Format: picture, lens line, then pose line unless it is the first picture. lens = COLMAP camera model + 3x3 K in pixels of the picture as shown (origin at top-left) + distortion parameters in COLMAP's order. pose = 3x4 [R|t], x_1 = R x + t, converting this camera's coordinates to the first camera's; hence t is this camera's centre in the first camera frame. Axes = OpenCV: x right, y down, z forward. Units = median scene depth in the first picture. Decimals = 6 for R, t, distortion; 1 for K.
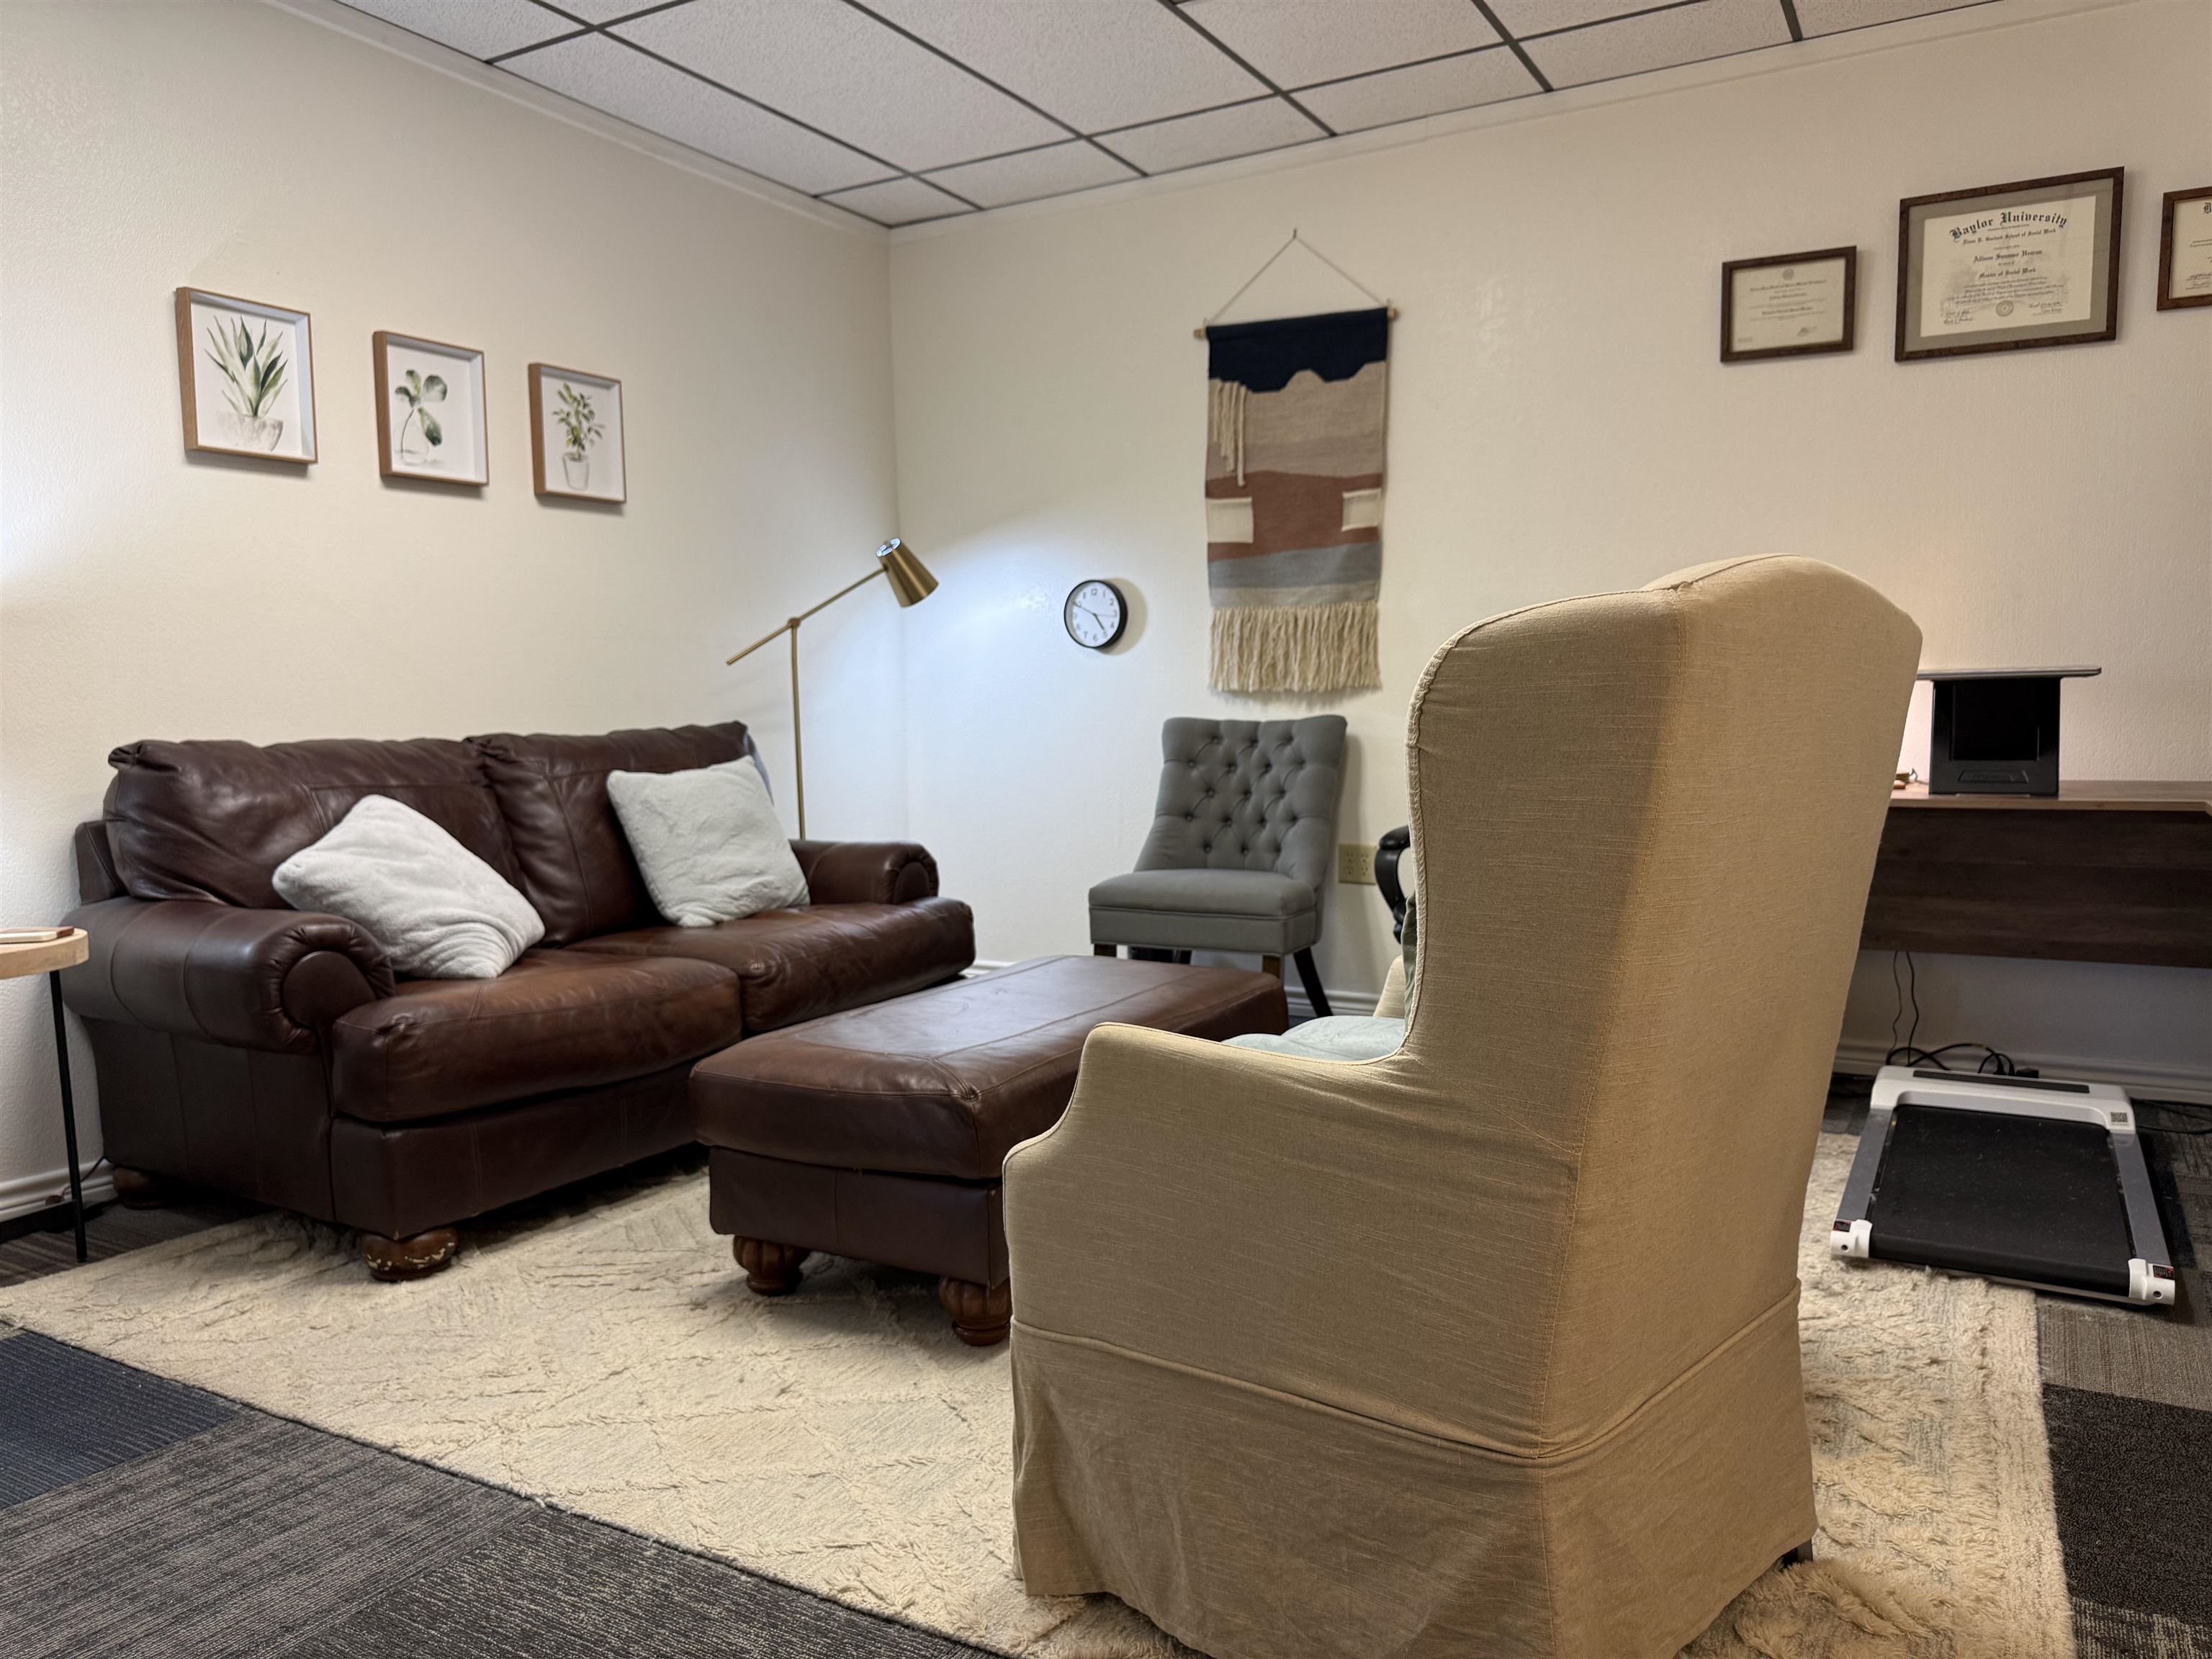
lens RADIAL K [[1563.1, 0, 1134.4], [0, 1563.1, 875.9], [0, 0, 1]] dist [0.030611, -0.035721]
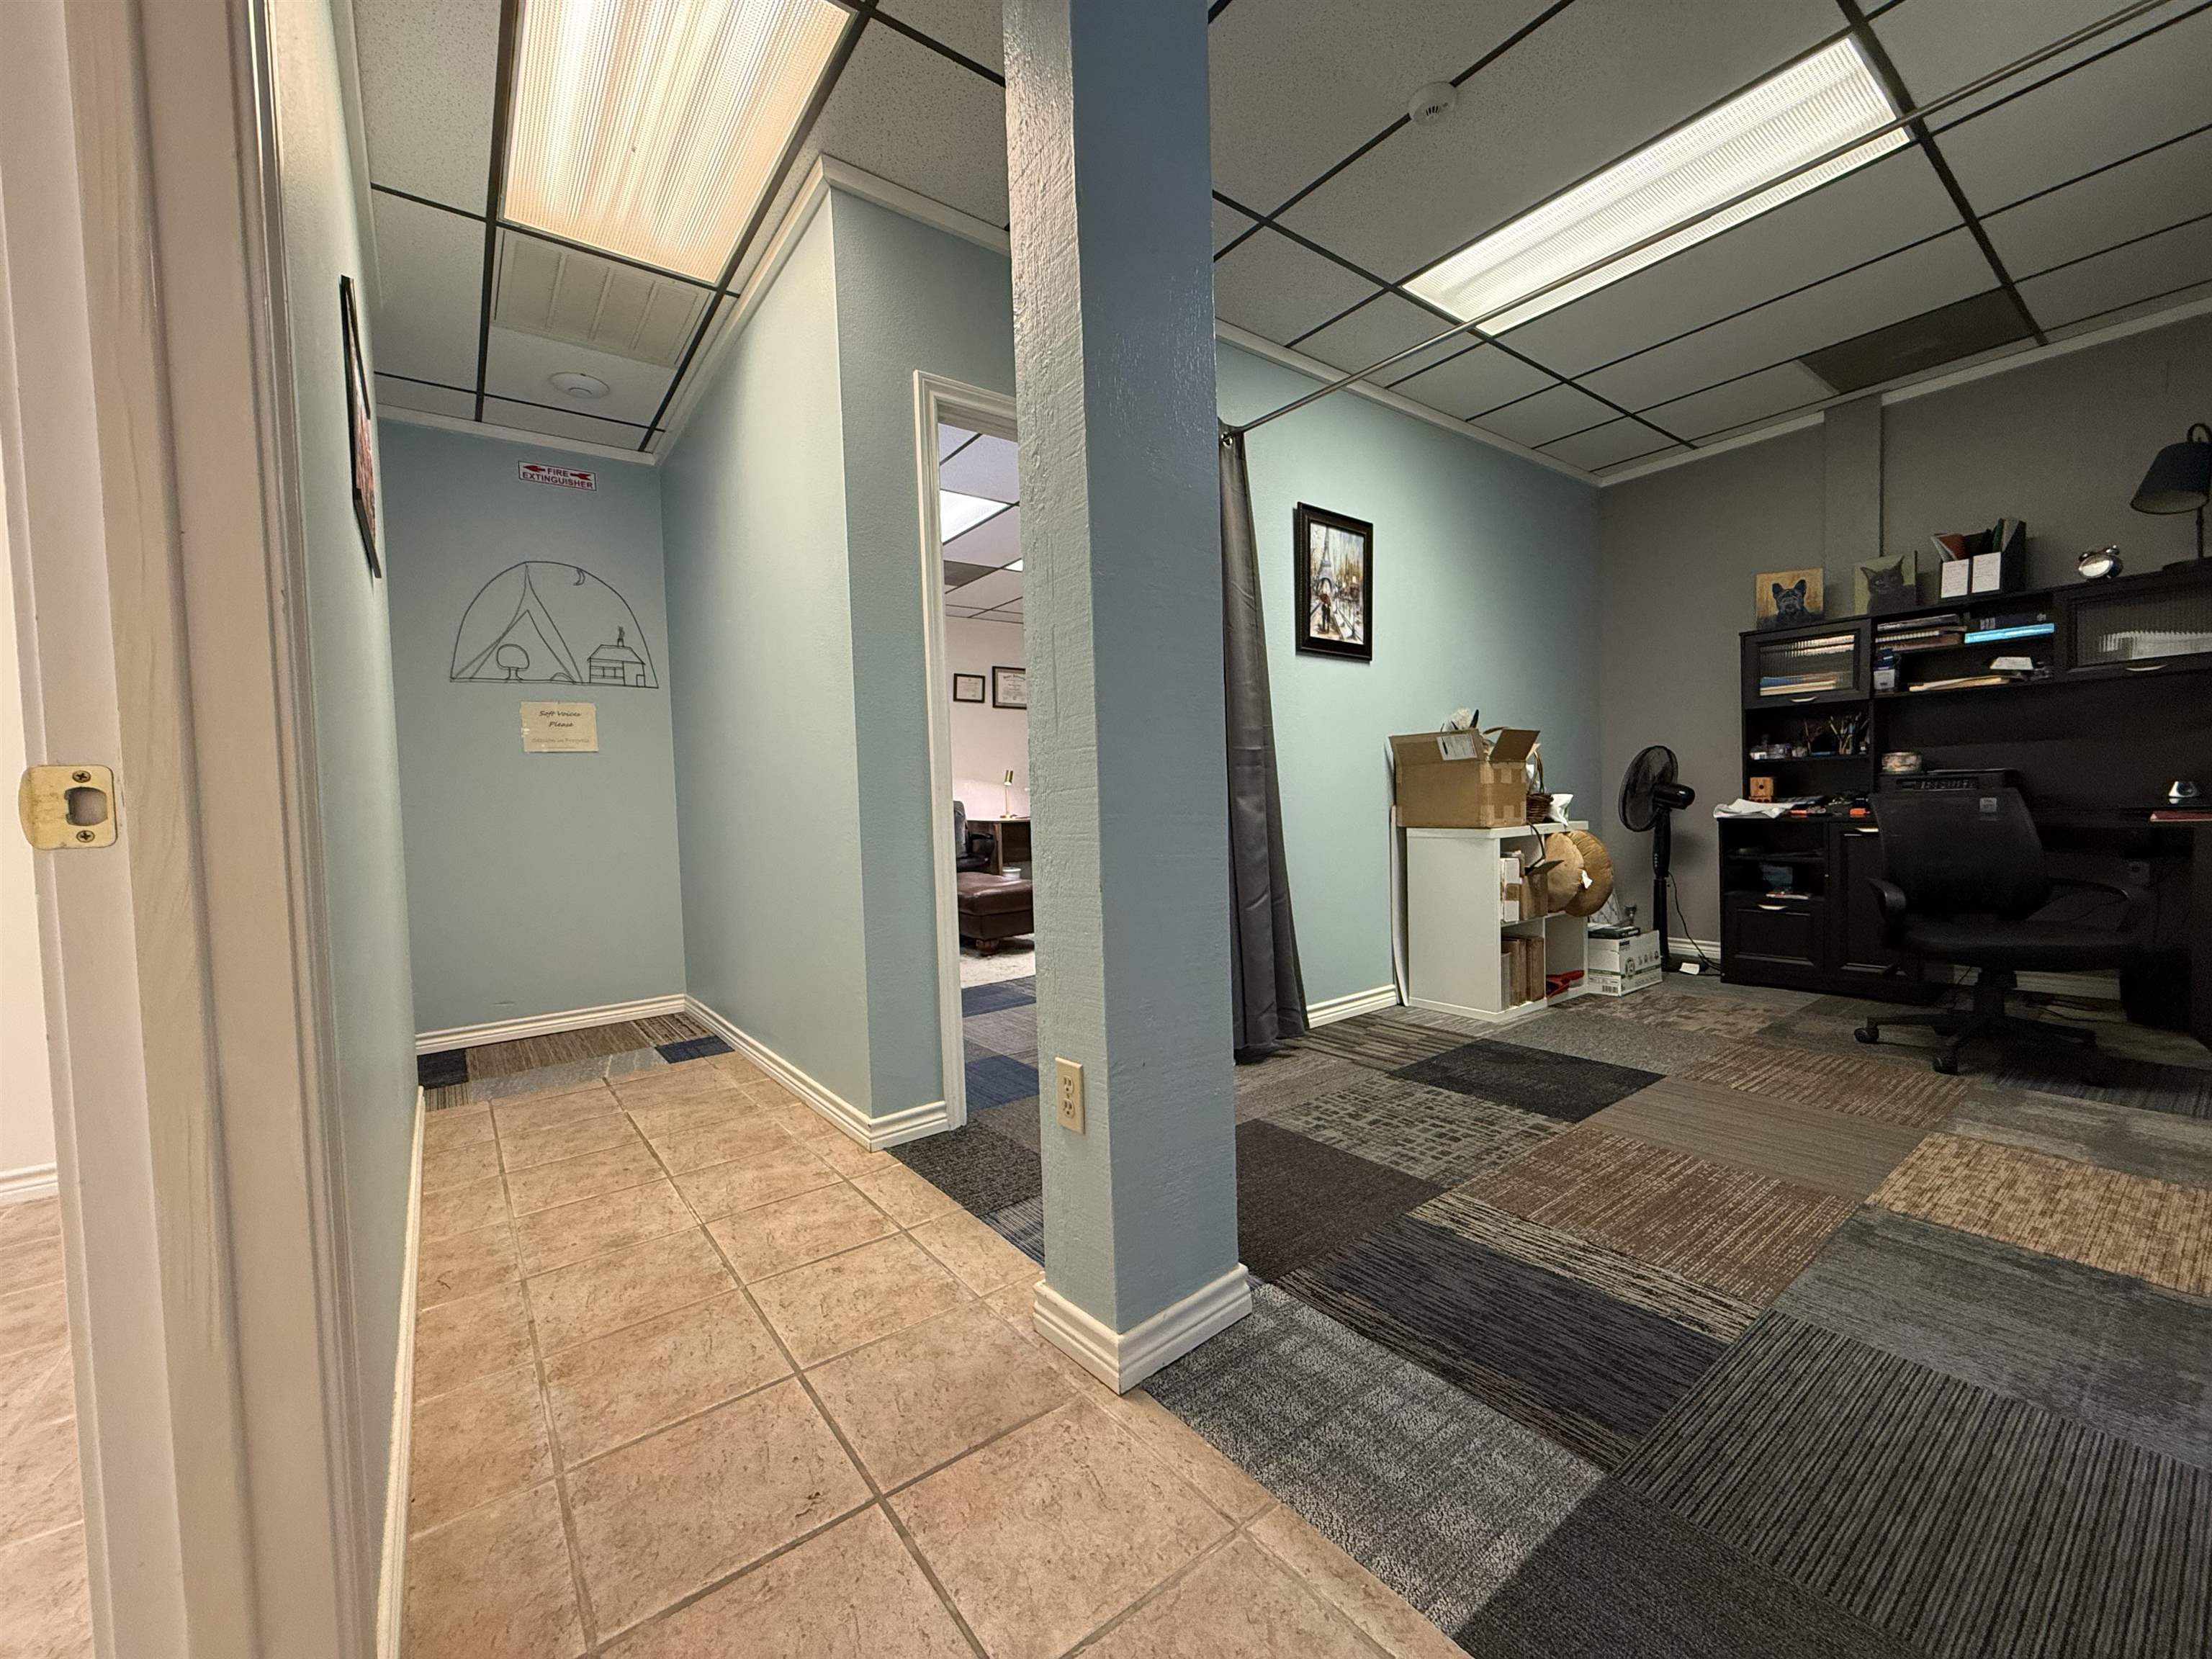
lens RADIAL K [[879.6, 0, 1101.1], [0, 879.6, 831.7], [0, 0, 1]] dist [-0.000450, 0.000211]
pose [[0.392357, -0.034965, 0.919148, -1.179113], [0.128442, 0.991569, -0.017109, 0.033131], [-0.910801, 0.124770, 0.393540, -0.024810]]
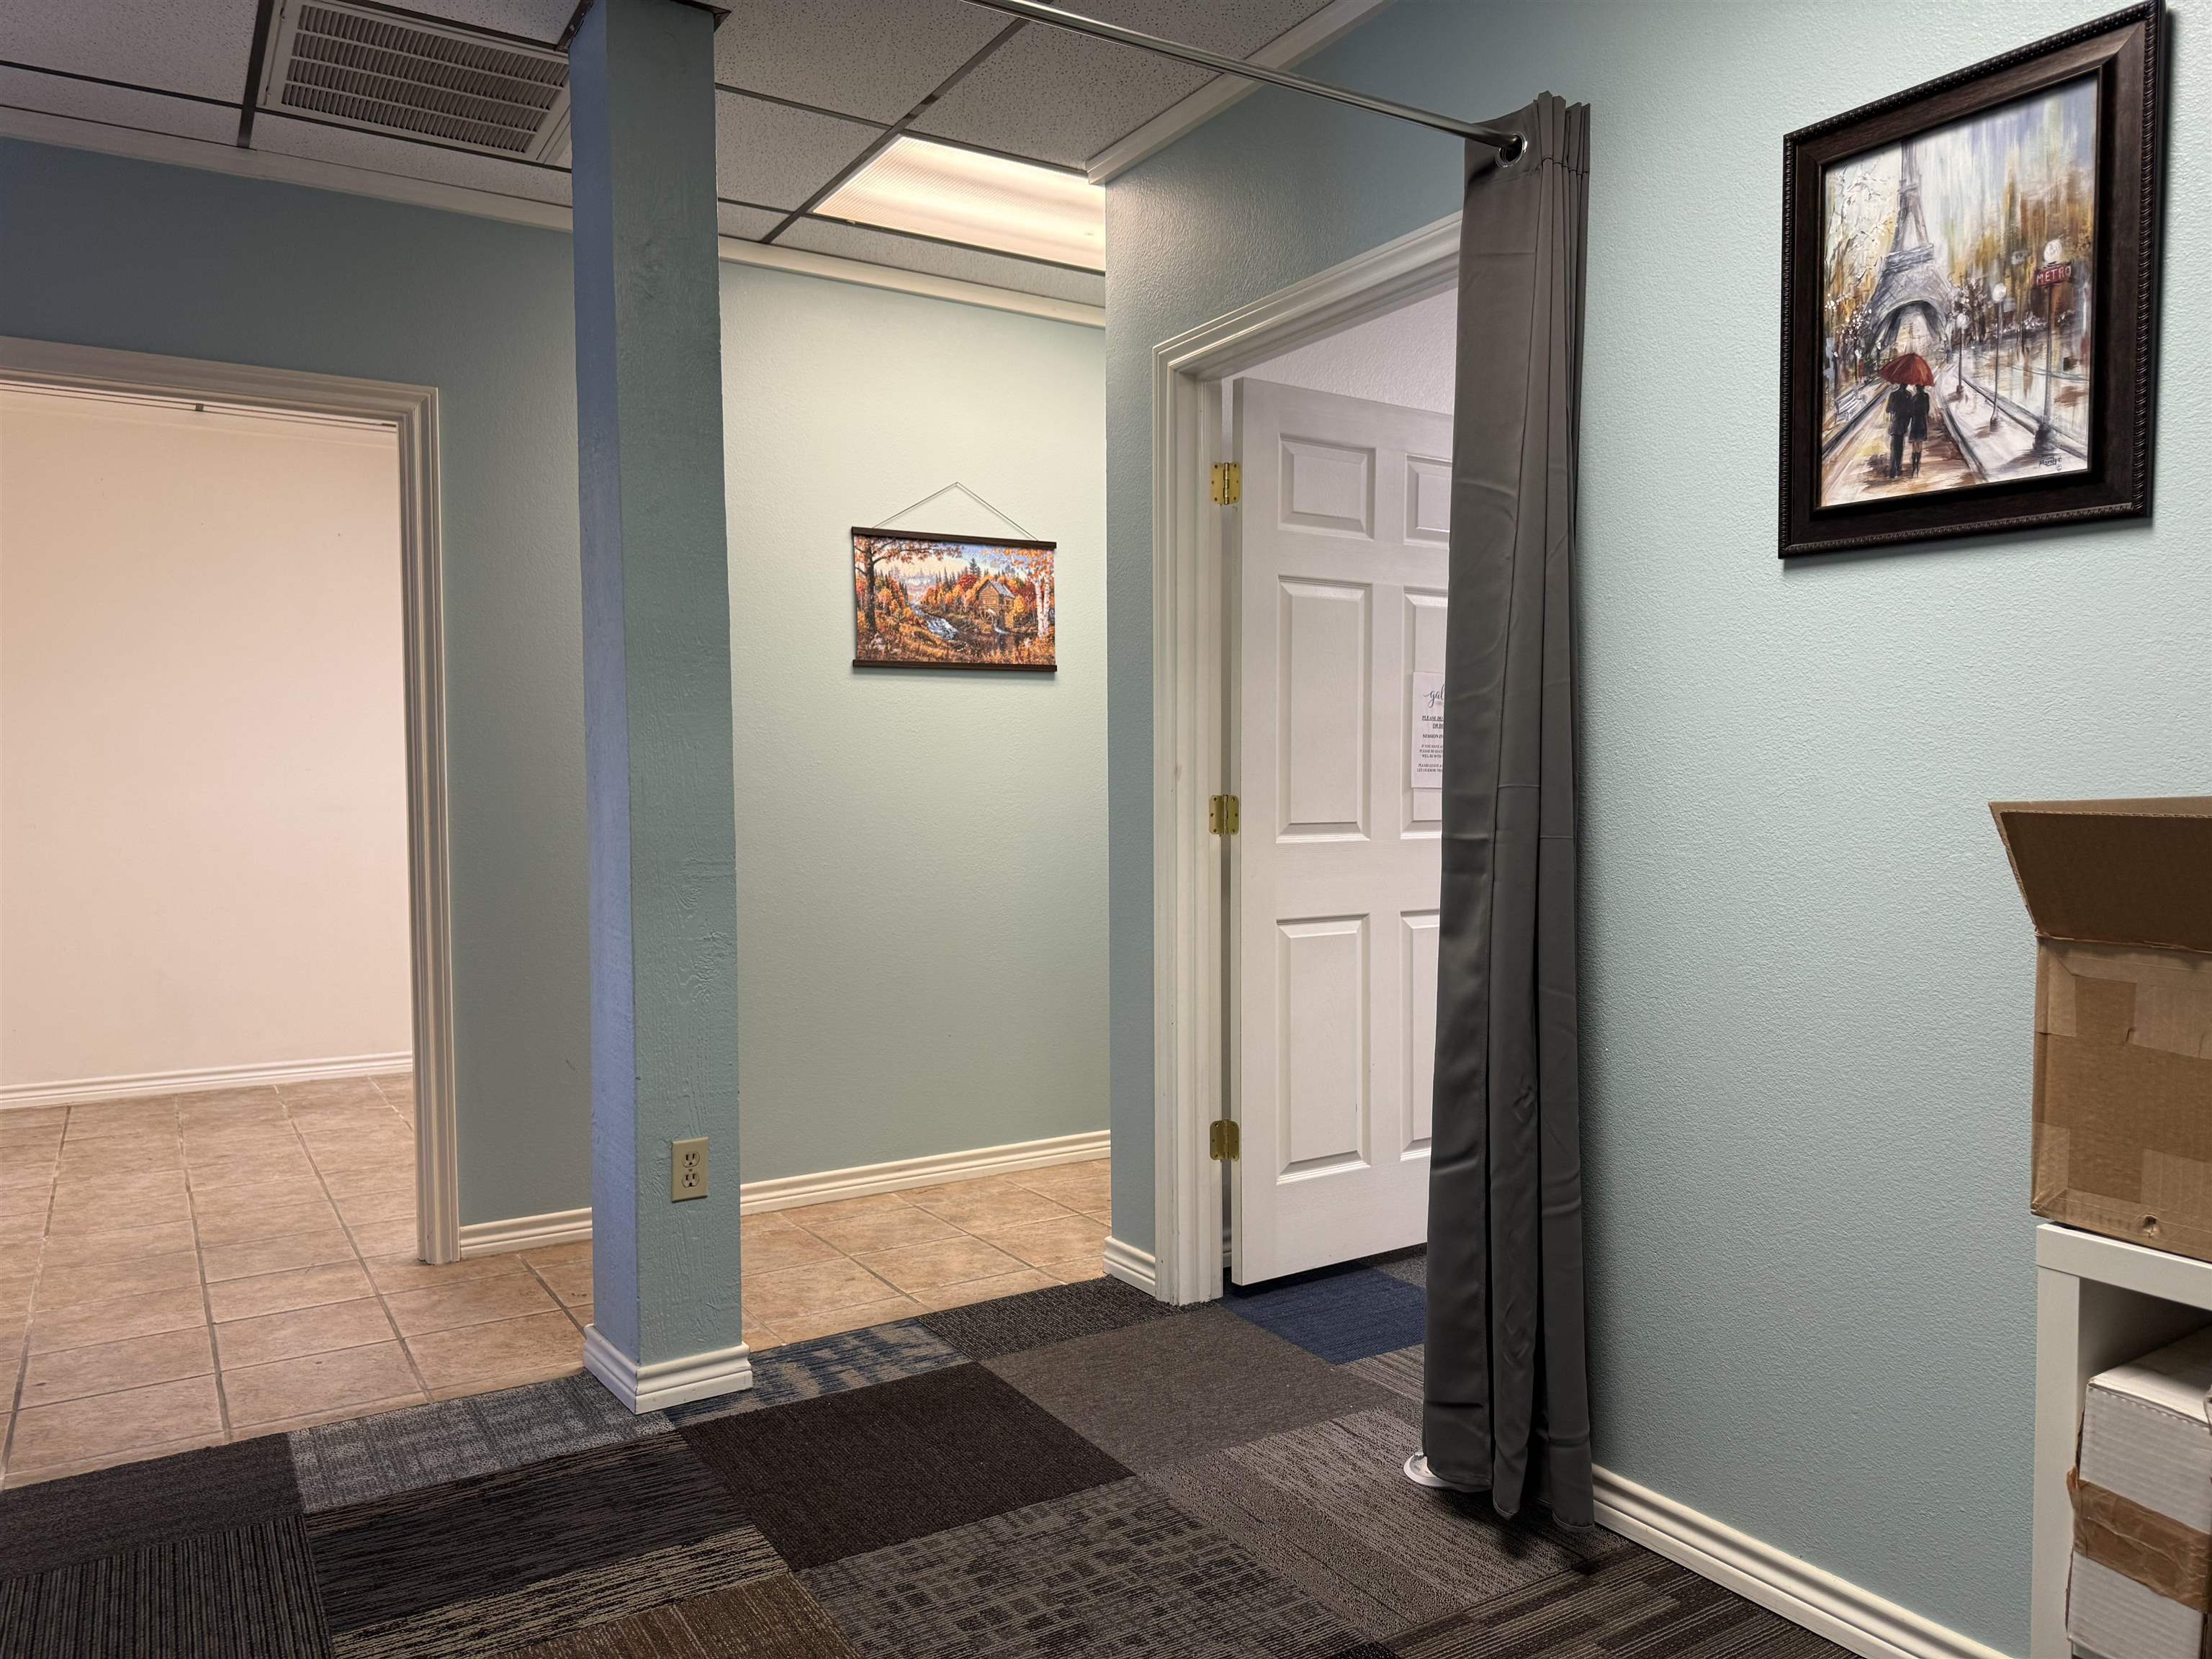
lens RADIAL K [[1589.3, 0, 1097.0], [0, 1589.3, 810.1], [0, 0, 1]] dist [0.019487, -0.005938]
pose [[0.875843, 0.014803, -0.482370, -0.350846], [-0.050186, 0.996904, -0.060529, 0.004696], [0.479980, 0.077222, 0.873874, -0.427284]]
